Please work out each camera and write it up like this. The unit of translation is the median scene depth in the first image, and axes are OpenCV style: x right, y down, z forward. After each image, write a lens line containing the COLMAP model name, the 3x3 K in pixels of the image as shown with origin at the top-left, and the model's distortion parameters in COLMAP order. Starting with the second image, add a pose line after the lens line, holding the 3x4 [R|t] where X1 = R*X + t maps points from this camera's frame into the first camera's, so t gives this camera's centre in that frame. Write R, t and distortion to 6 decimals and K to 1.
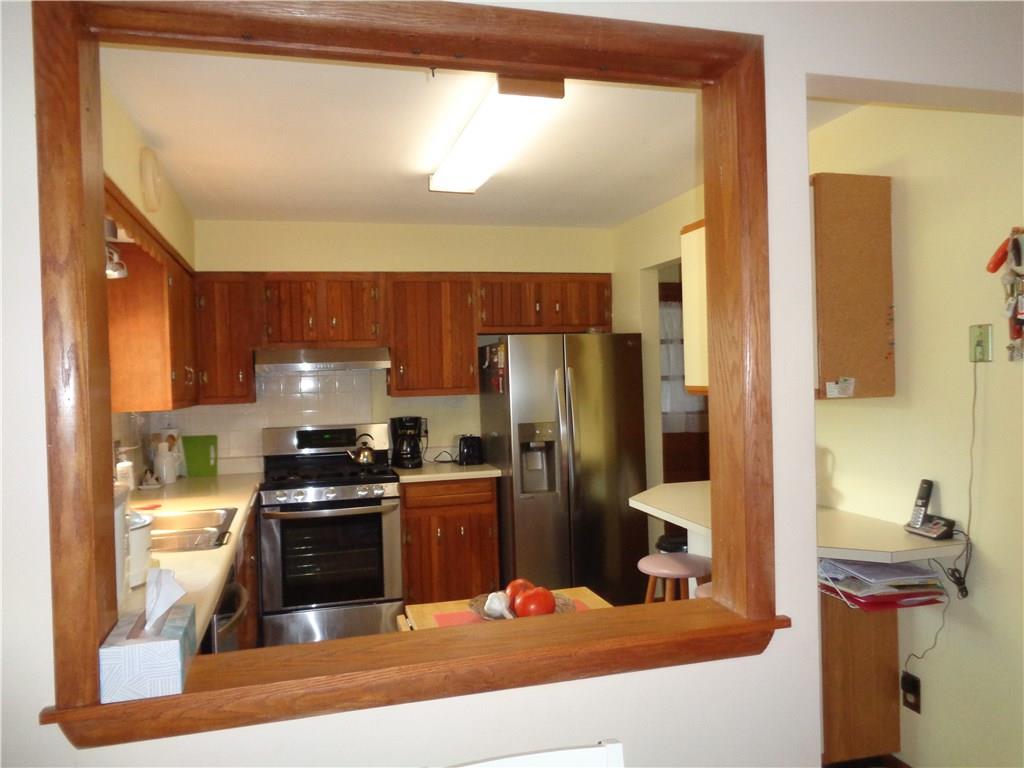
lens RADIAL K [[765.8, 0, 514.3], [0, 765.8, 380.7], [0, 0, 1]] dist [-0.005652, -0.001329]
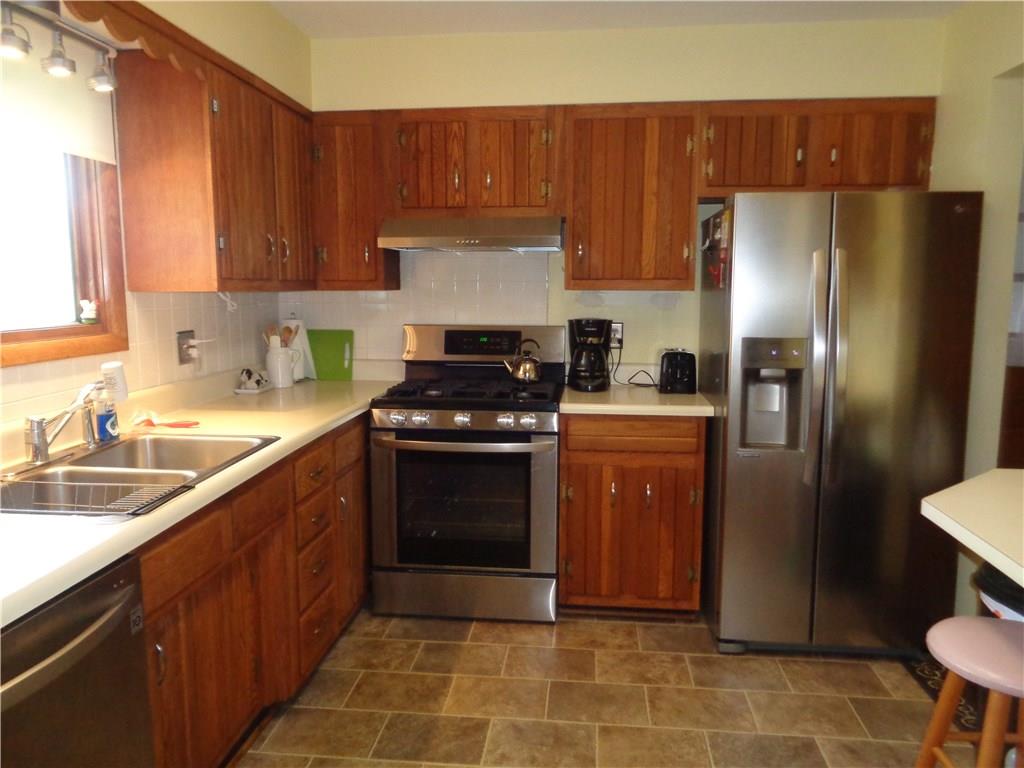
lens RADIAL K [[765.8, 0, 514.3], [0, 765.8, 380.7], [0, 0, 1]] dist [-0.005652, -0.001329]
pose [[0.930502, 0.076921, -0.358119, 0.054488], [-0.031499, 0.990883, 0.130990, 0.013971], [0.364930, -0.110606, 0.924442, 0.325632]]
